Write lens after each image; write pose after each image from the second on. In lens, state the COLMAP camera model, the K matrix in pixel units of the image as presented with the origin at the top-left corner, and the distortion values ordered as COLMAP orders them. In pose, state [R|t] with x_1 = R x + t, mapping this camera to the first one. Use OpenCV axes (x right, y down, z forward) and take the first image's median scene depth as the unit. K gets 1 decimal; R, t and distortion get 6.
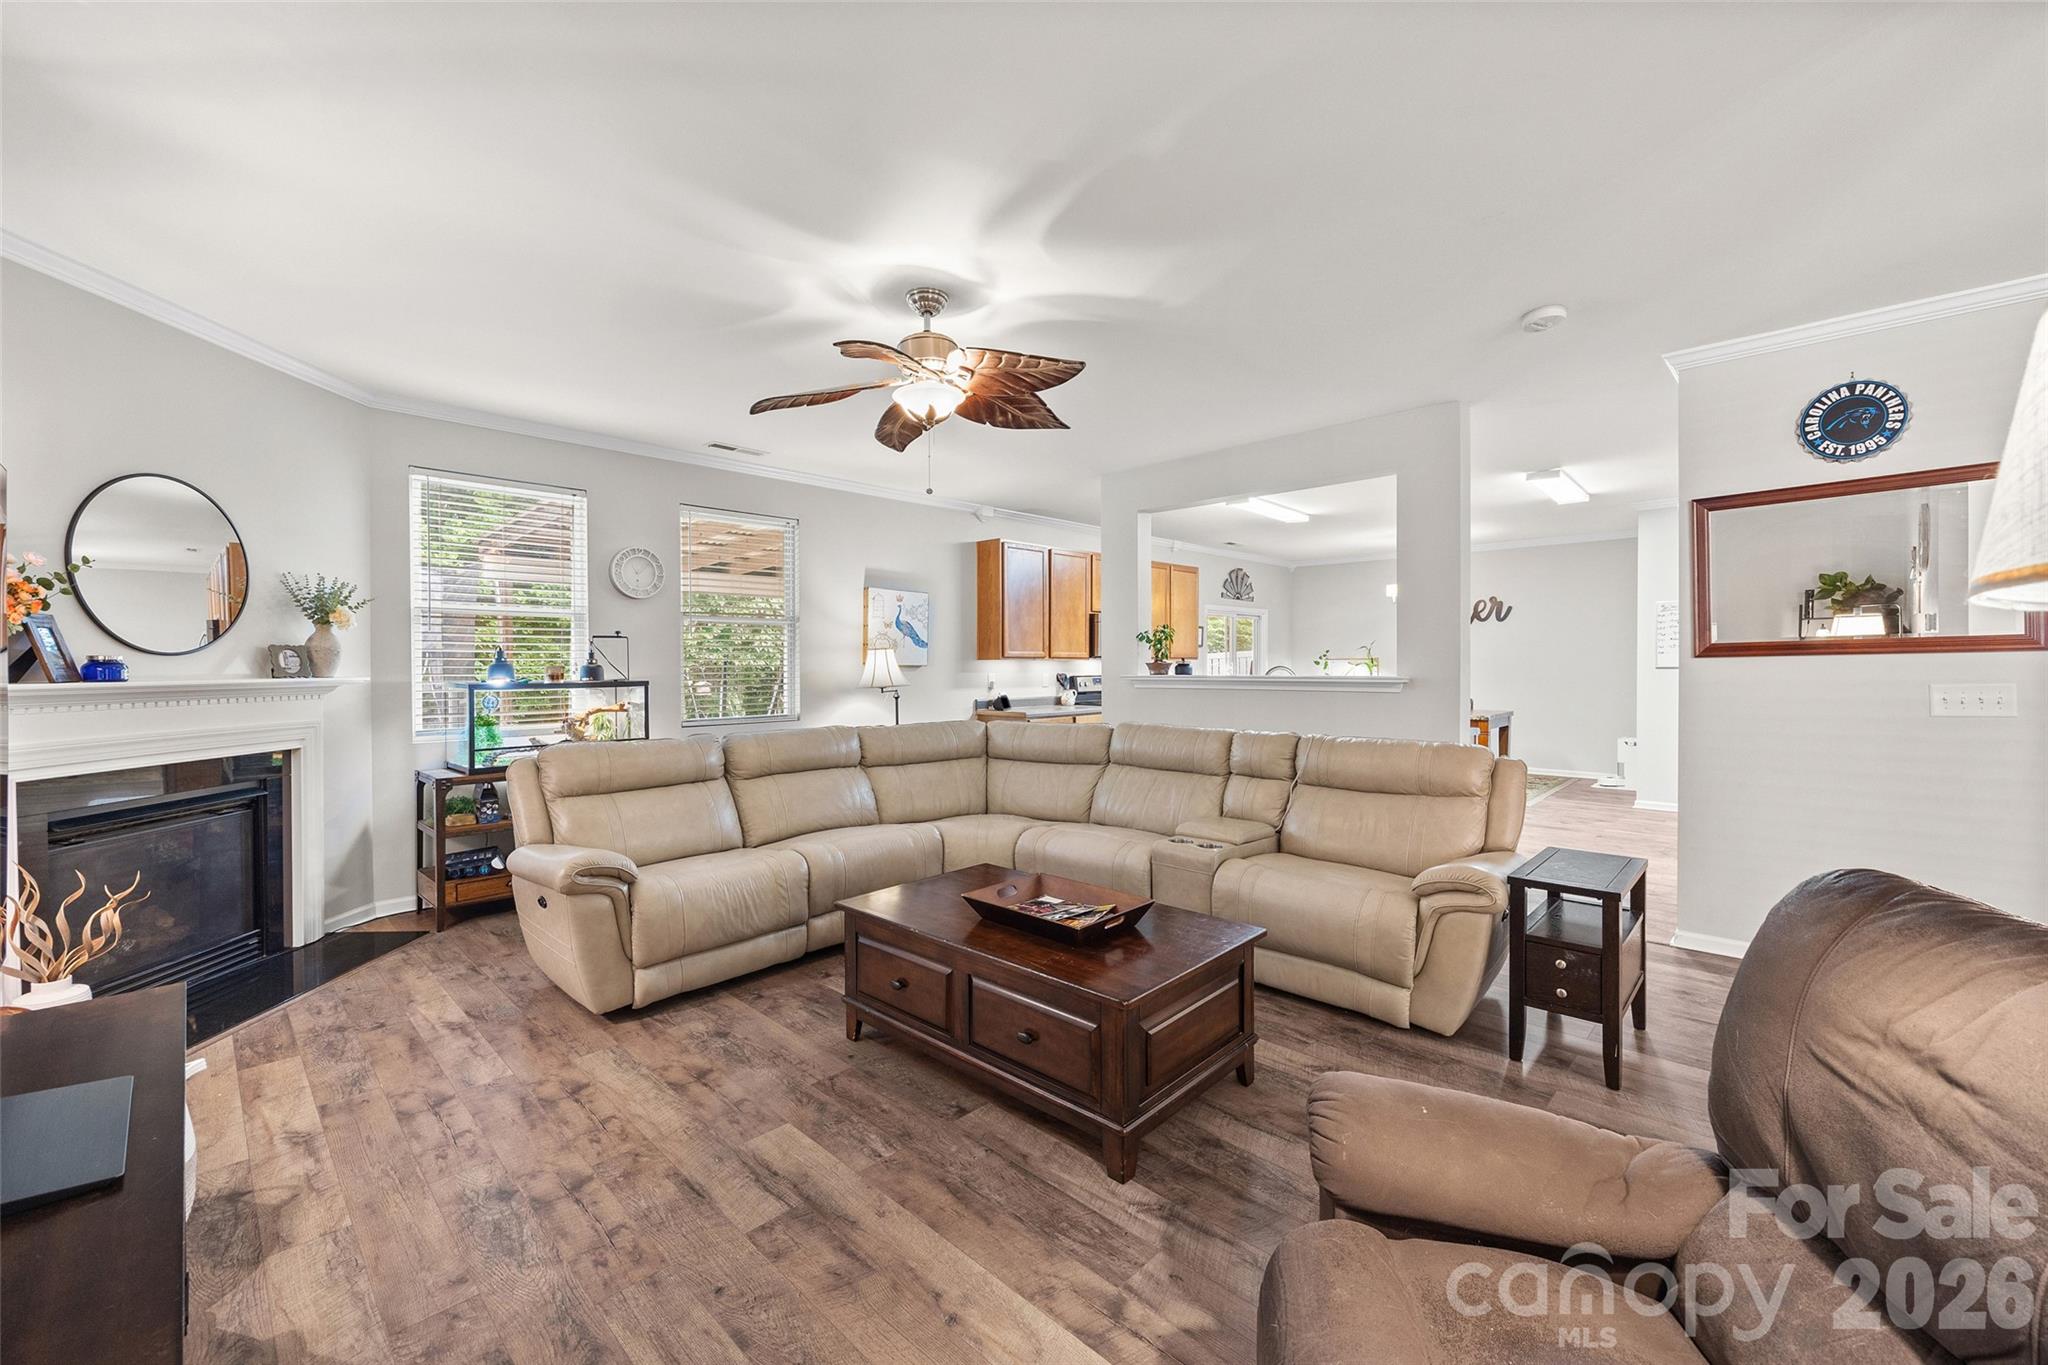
lens RADIAL K [[823.9, 0, 1010.7], [0, 823.9, 672.4], [0, 0, 1]] dist [-0.003842, -0.000302]
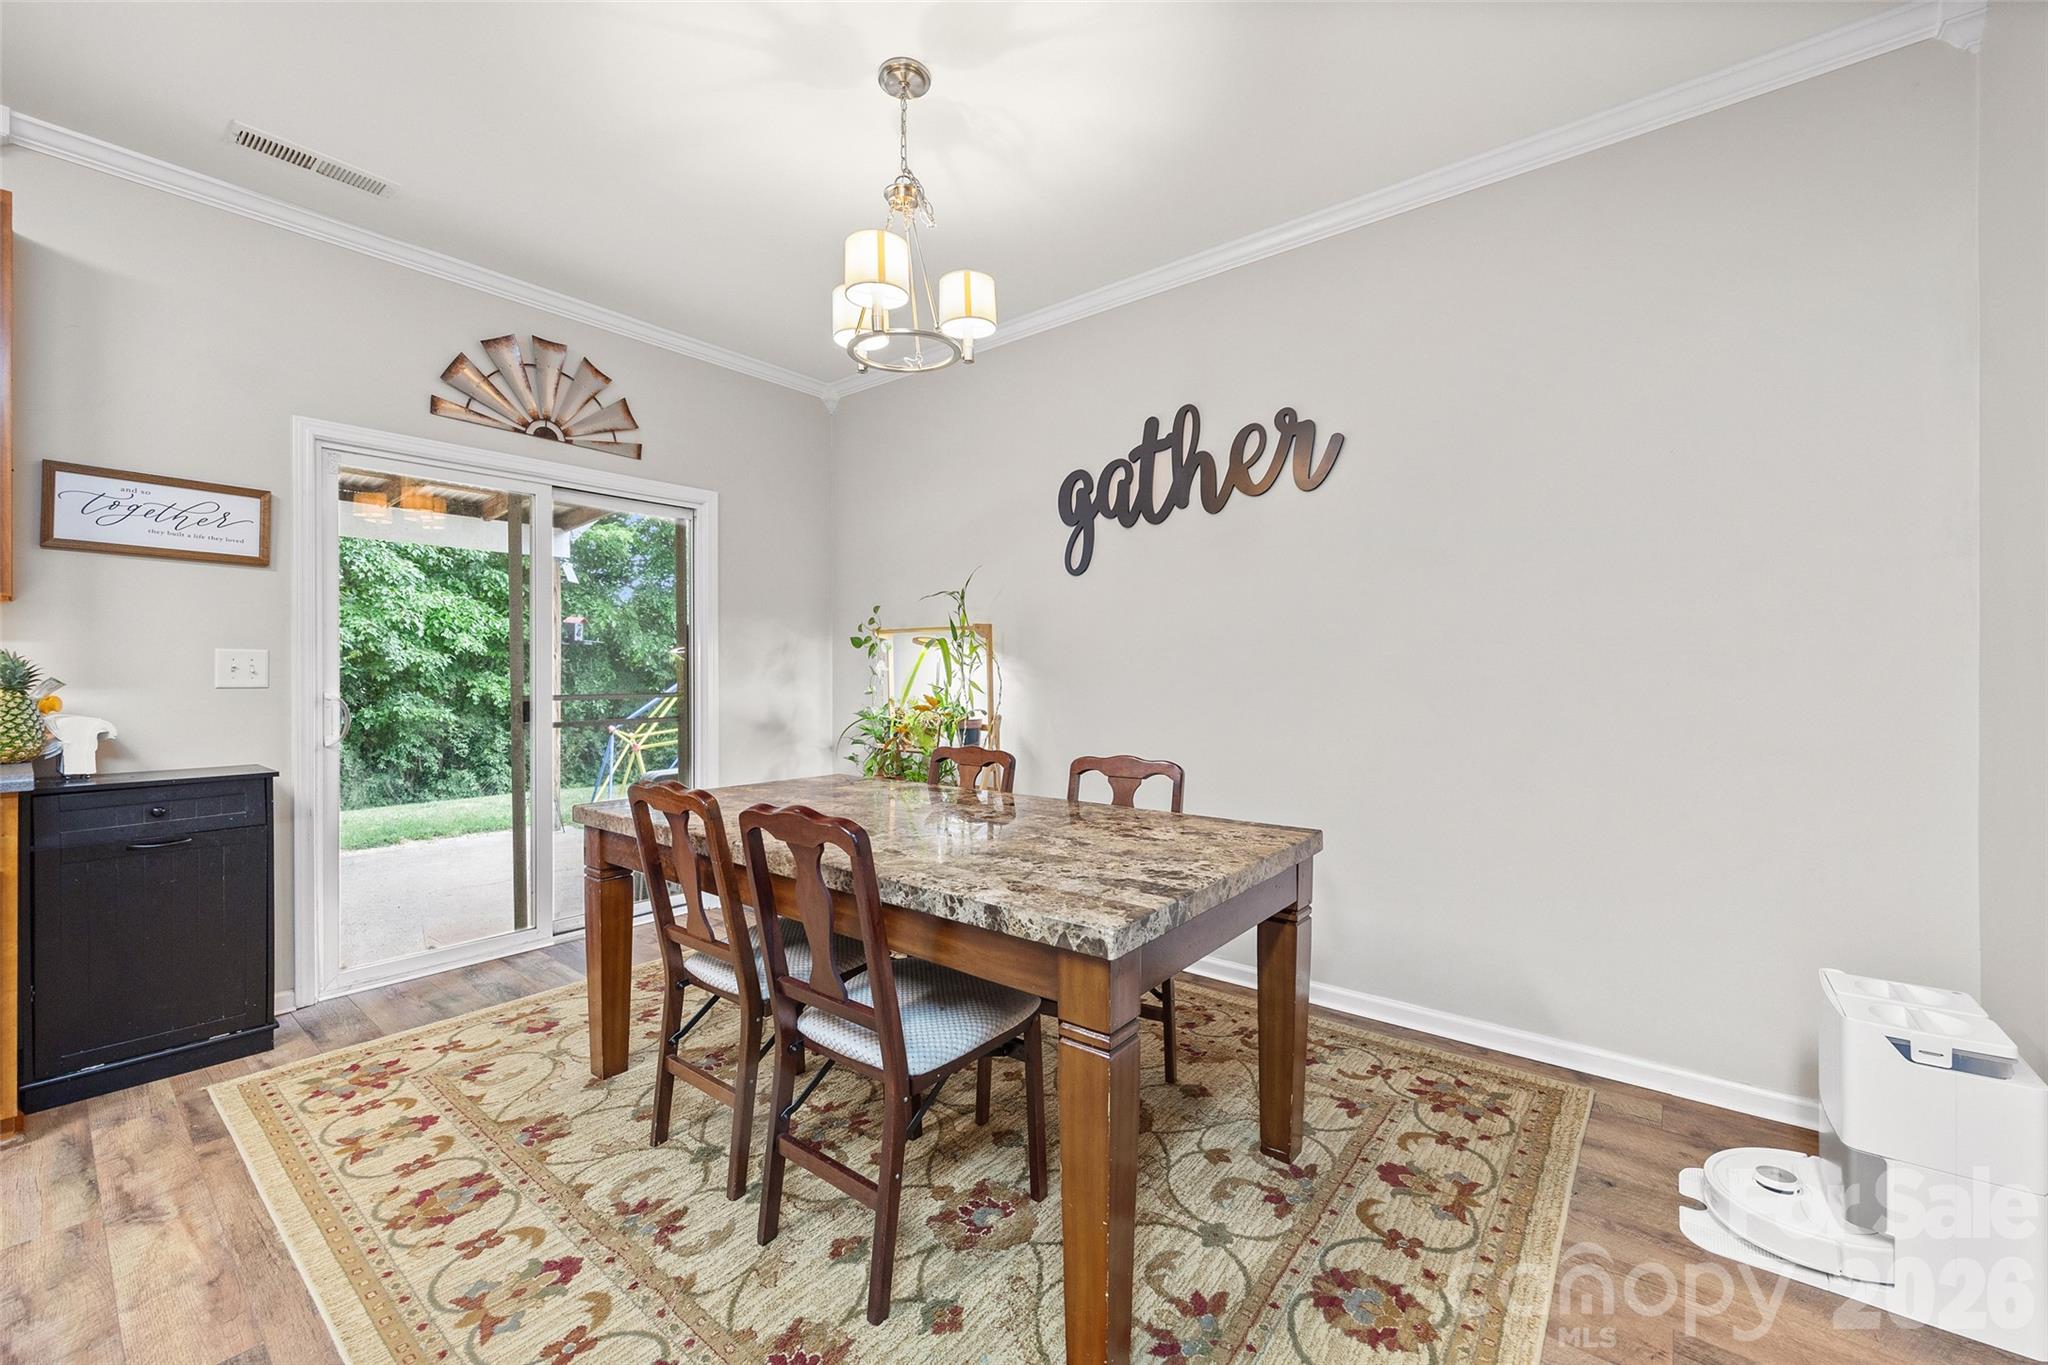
lens RADIAL K [[823.9, 0, 1018.8], [0, 823.9, 677.3], [0, 0, 1]] dist [-0.003842, -0.000302]
pose [[0.994820, 0.002679, 0.101619, 1.531228], [-0.001857, 0.999965, -0.008186, 0.025500], [-0.101638, 0.007955, 0.994790, 2.379097]]
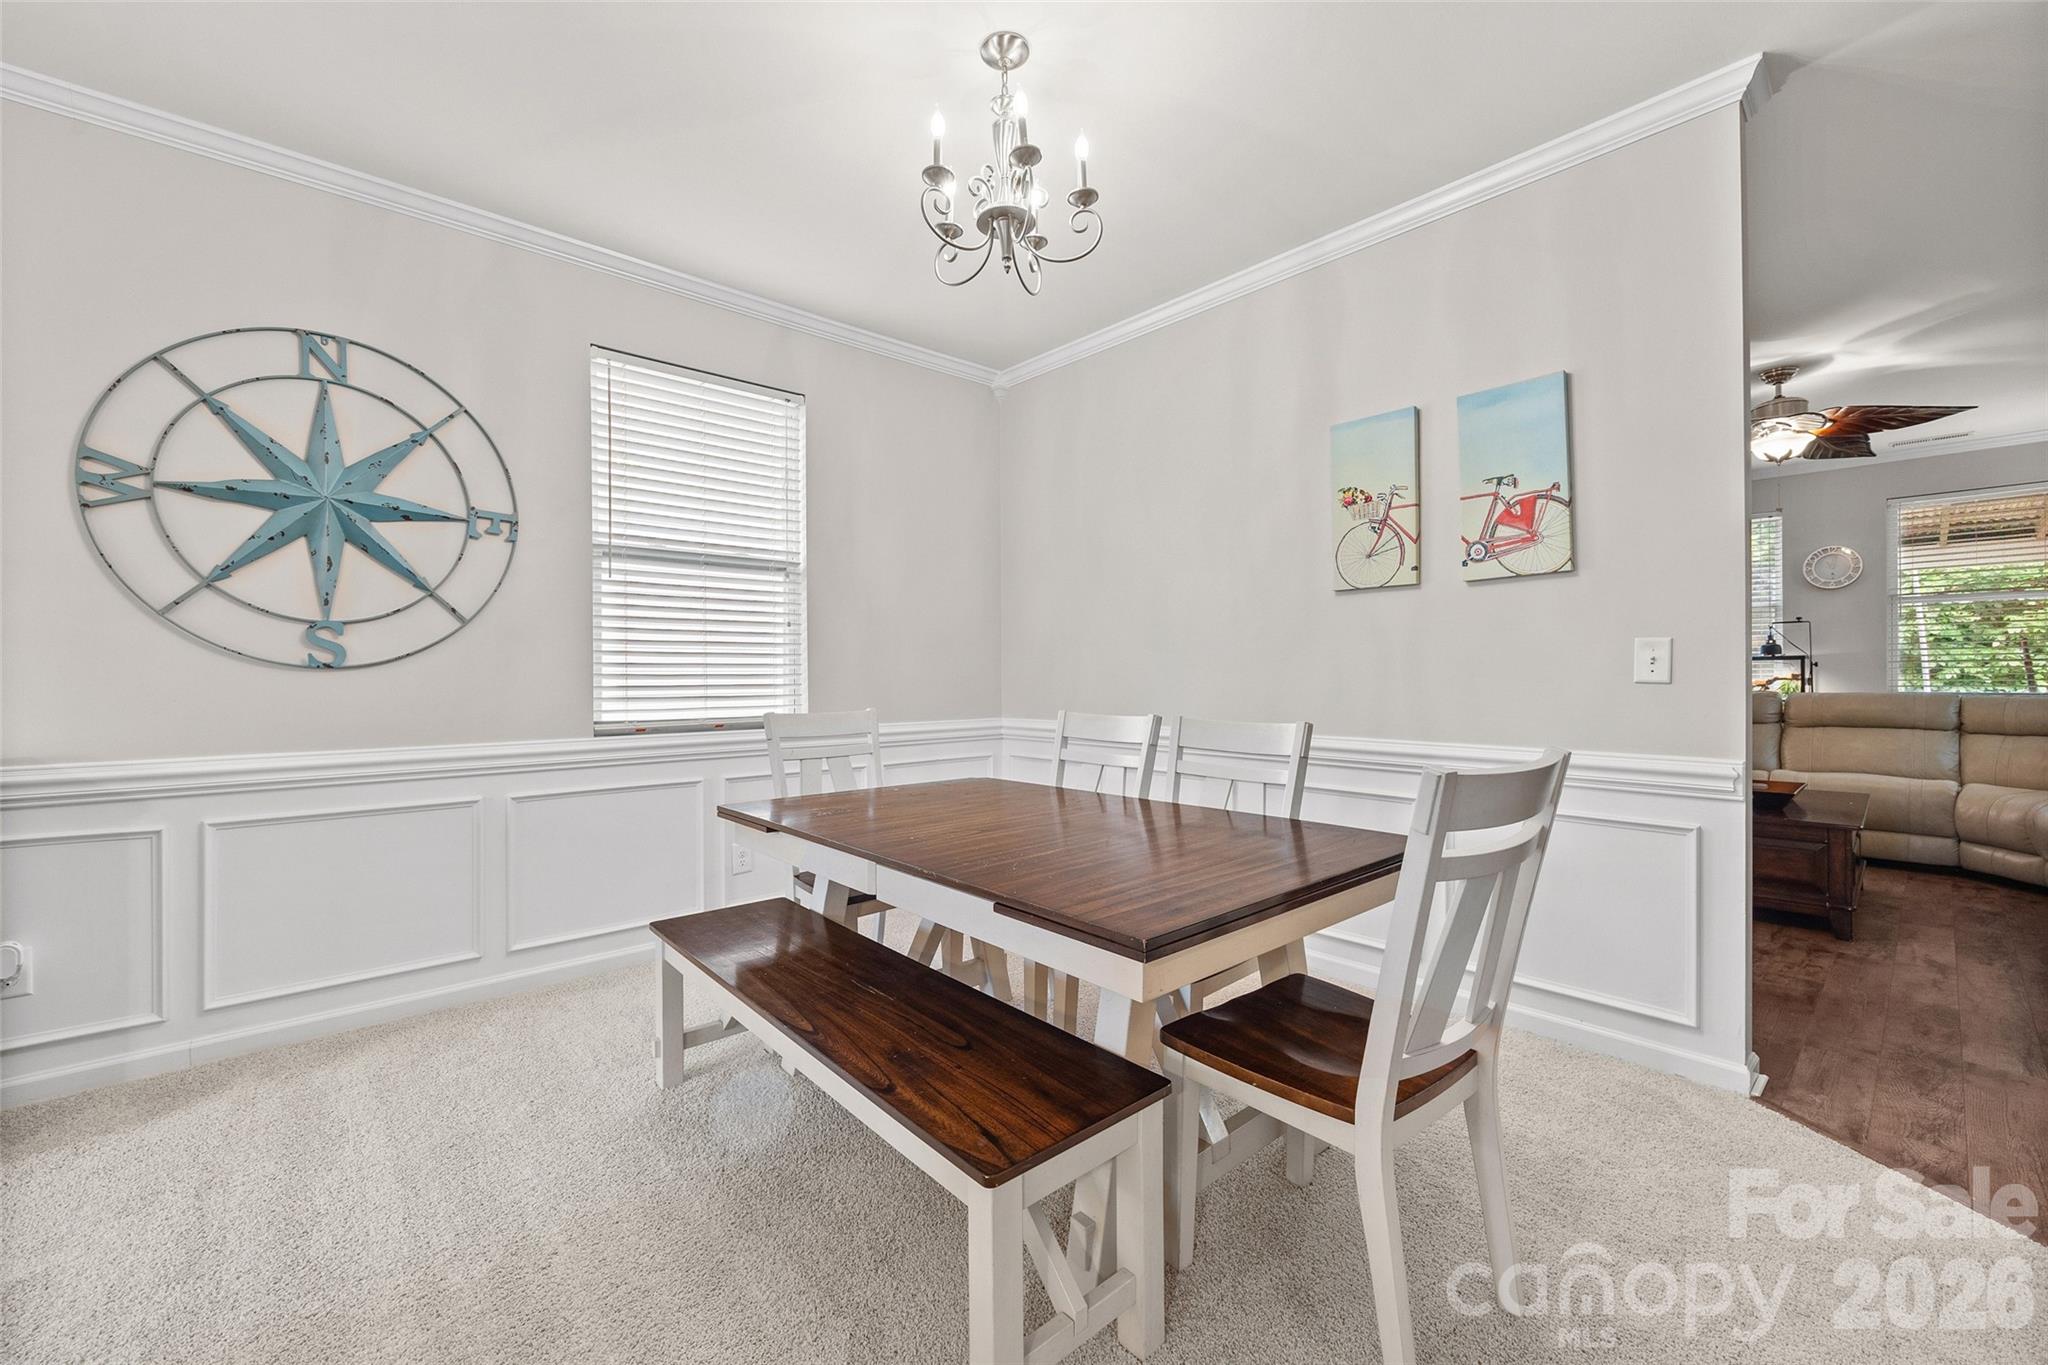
lens RADIAL K [[823.9, 0, 1016.7], [0, 823.9, 673.7], [0, 0, 1]] dist [-0.003842, -0.000302]
pose [[-0.077762, 0.005860, -0.996955, 1.559335], [-0.001441, 0.999981, 0.005990, 0.055021], [0.996971, 0.001903, -0.077752, -0.227869]]
